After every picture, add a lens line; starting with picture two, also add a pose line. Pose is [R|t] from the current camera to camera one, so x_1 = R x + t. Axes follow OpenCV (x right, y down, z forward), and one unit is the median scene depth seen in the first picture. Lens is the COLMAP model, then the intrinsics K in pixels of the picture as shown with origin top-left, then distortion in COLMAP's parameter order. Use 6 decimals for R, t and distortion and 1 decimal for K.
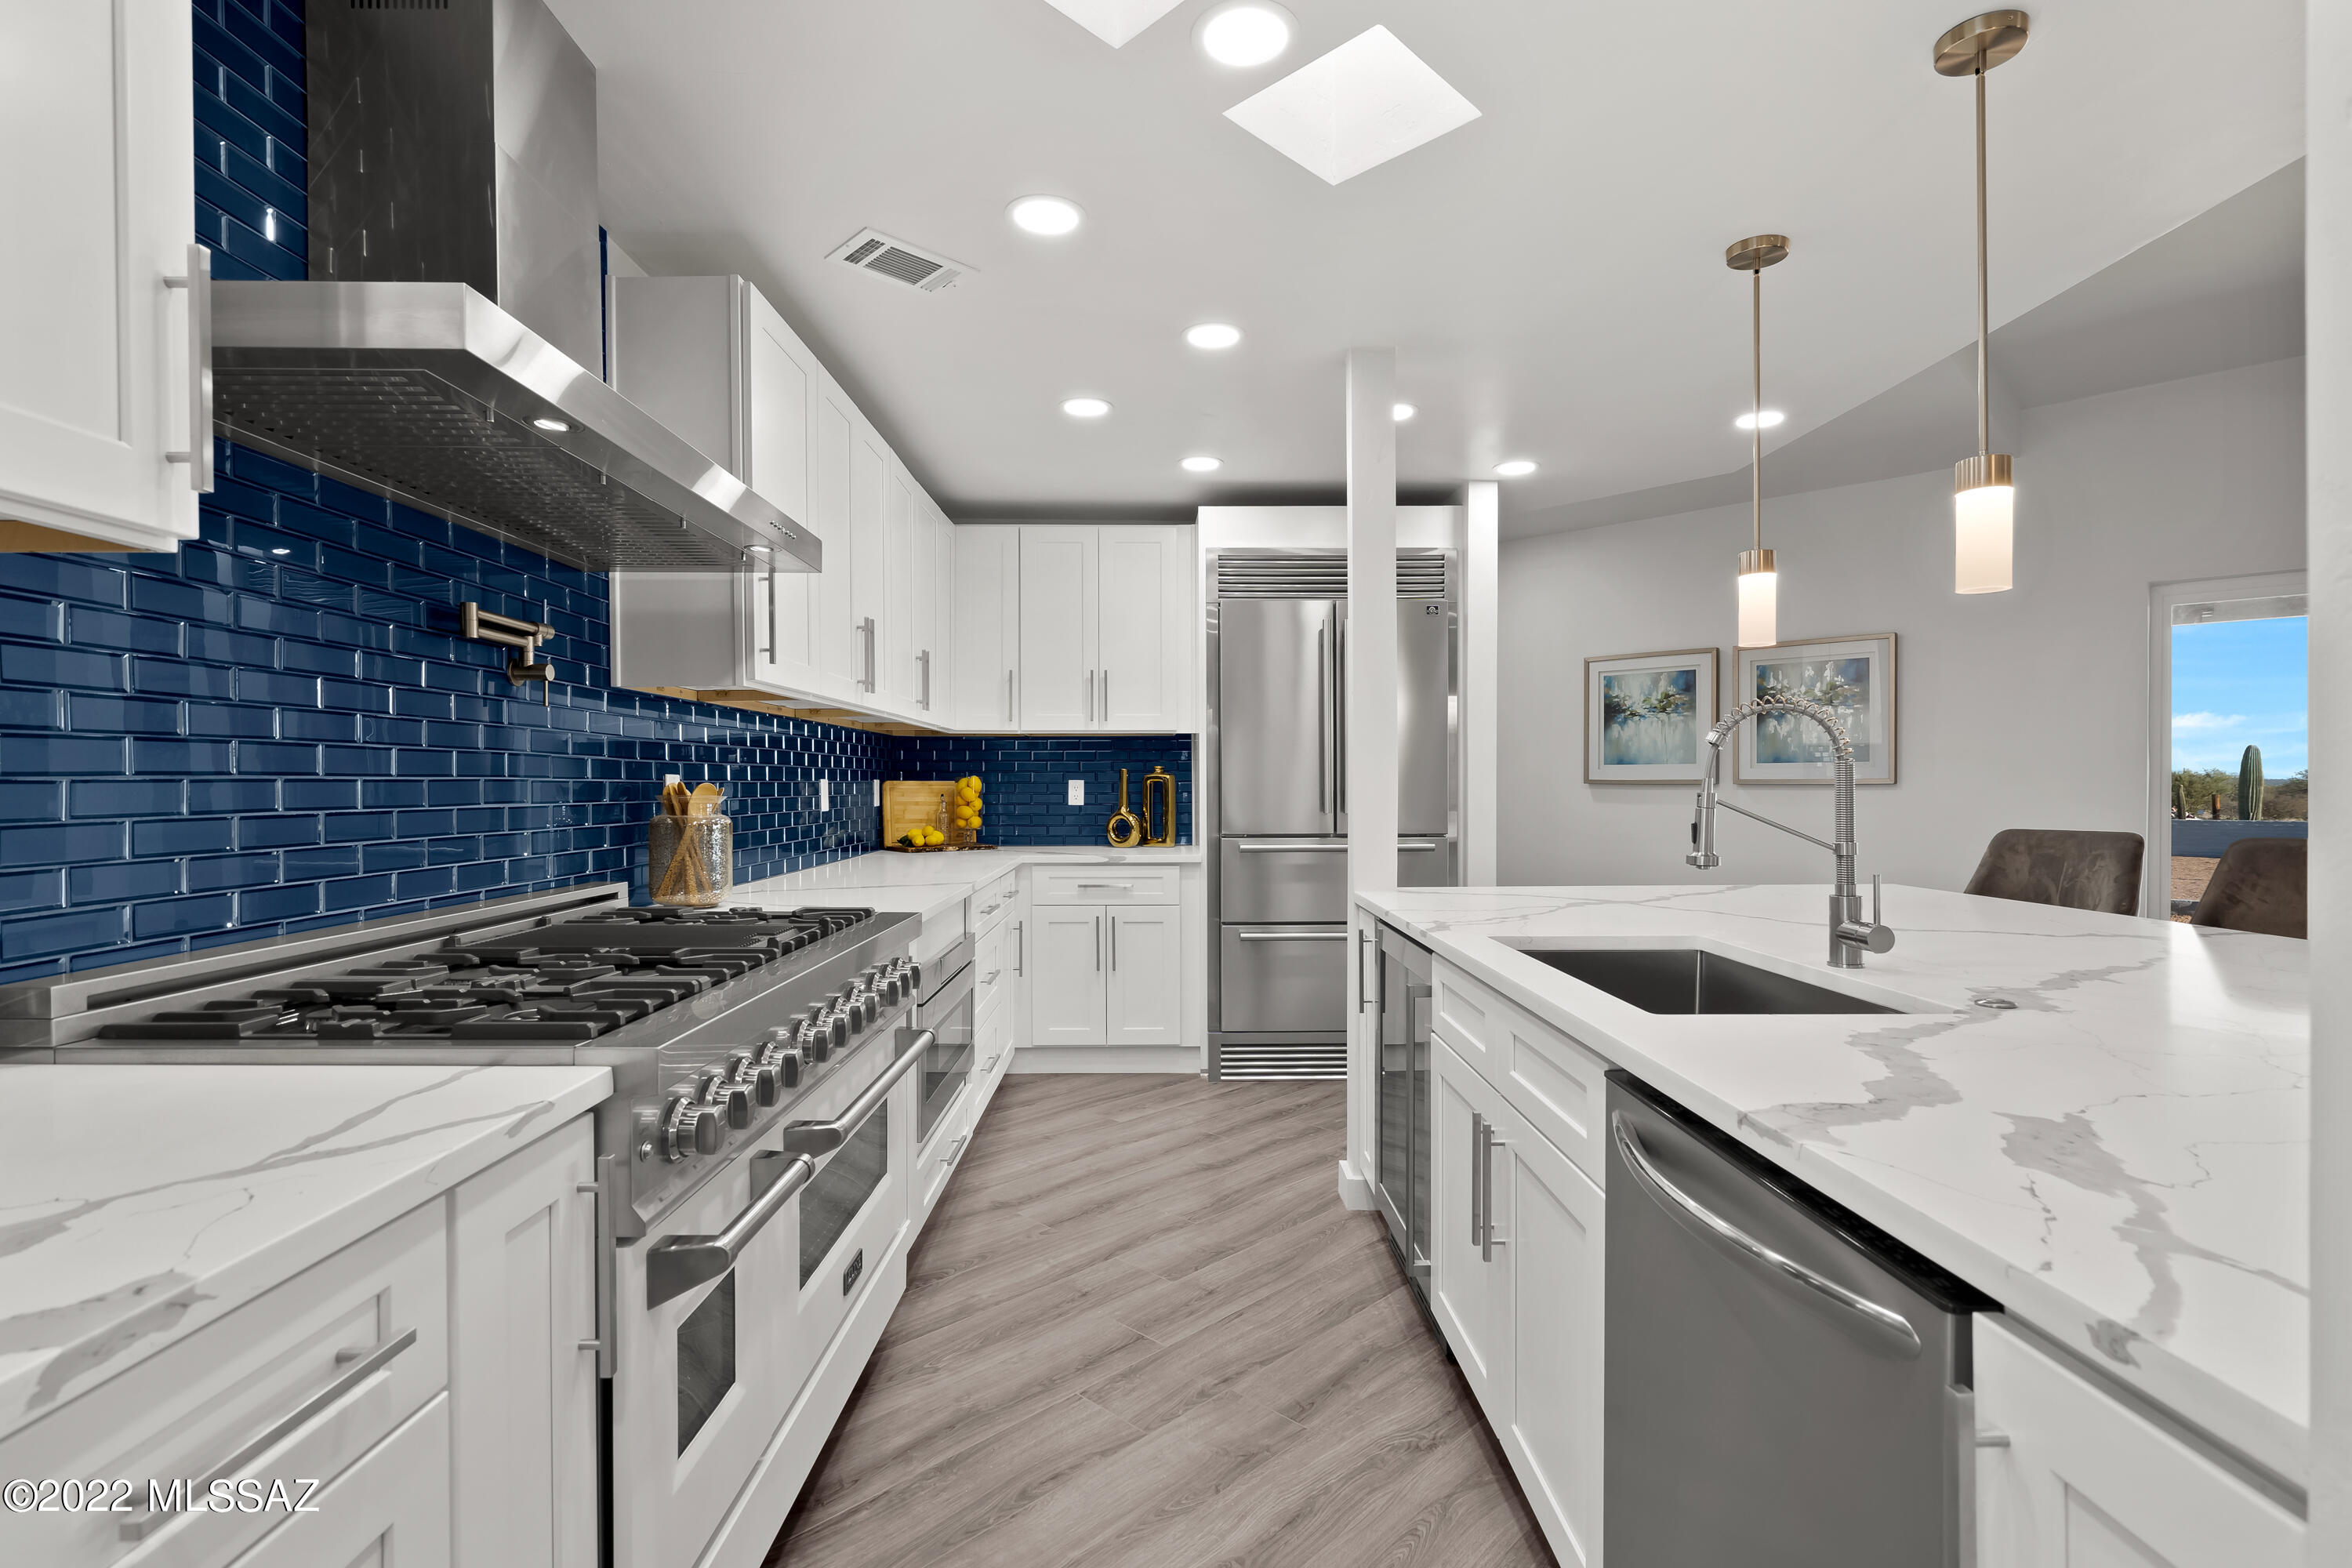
lens RADIAL K [[1094.2, 0, 1195.1], [0, 1094.2, 788.7], [0, 0, 1]] dist [-0.007524, 0.003368]
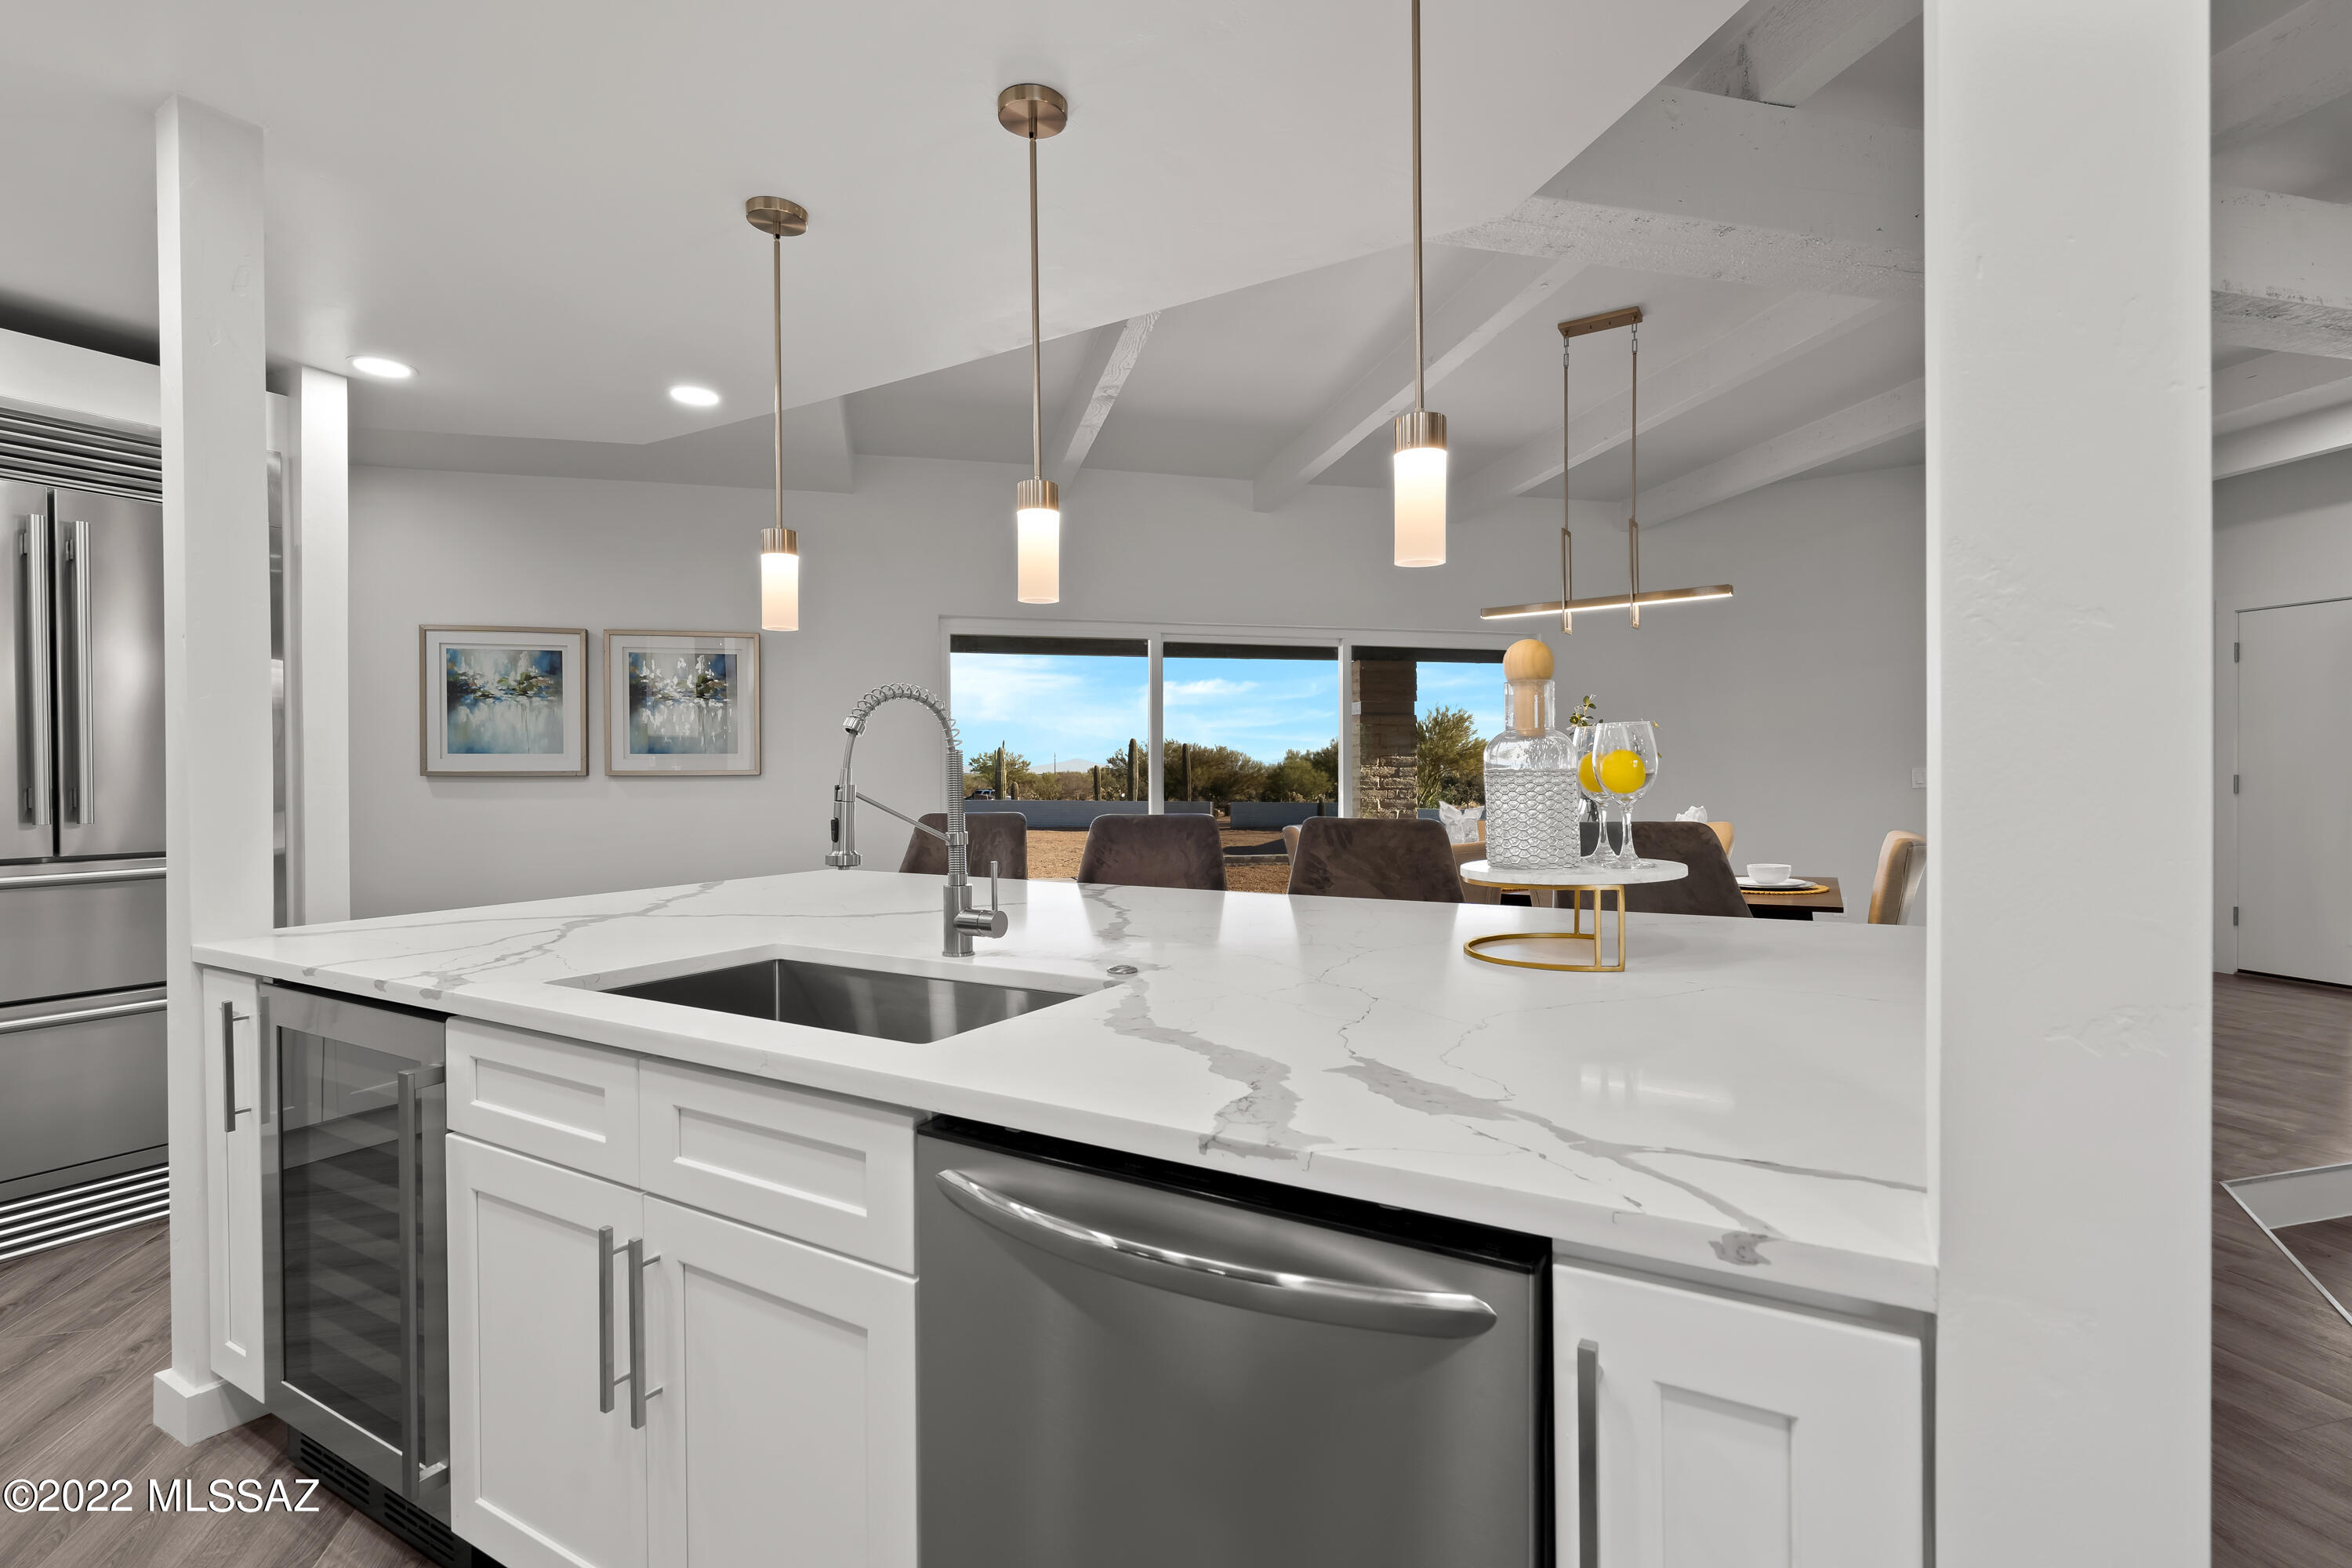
lens RADIAL K [[1094.2, 0, 1171.6], [0, 1094.2, 776.3], [0, 0, 1]] dist [-0.007524, 0.003368]
pose [[0.532197, -0.004908, 0.846606, -0.111969], [0.008134, 0.999967, 0.000683, -0.001392], [-0.846581, 0.006523, 0.532219, 0.211564]]
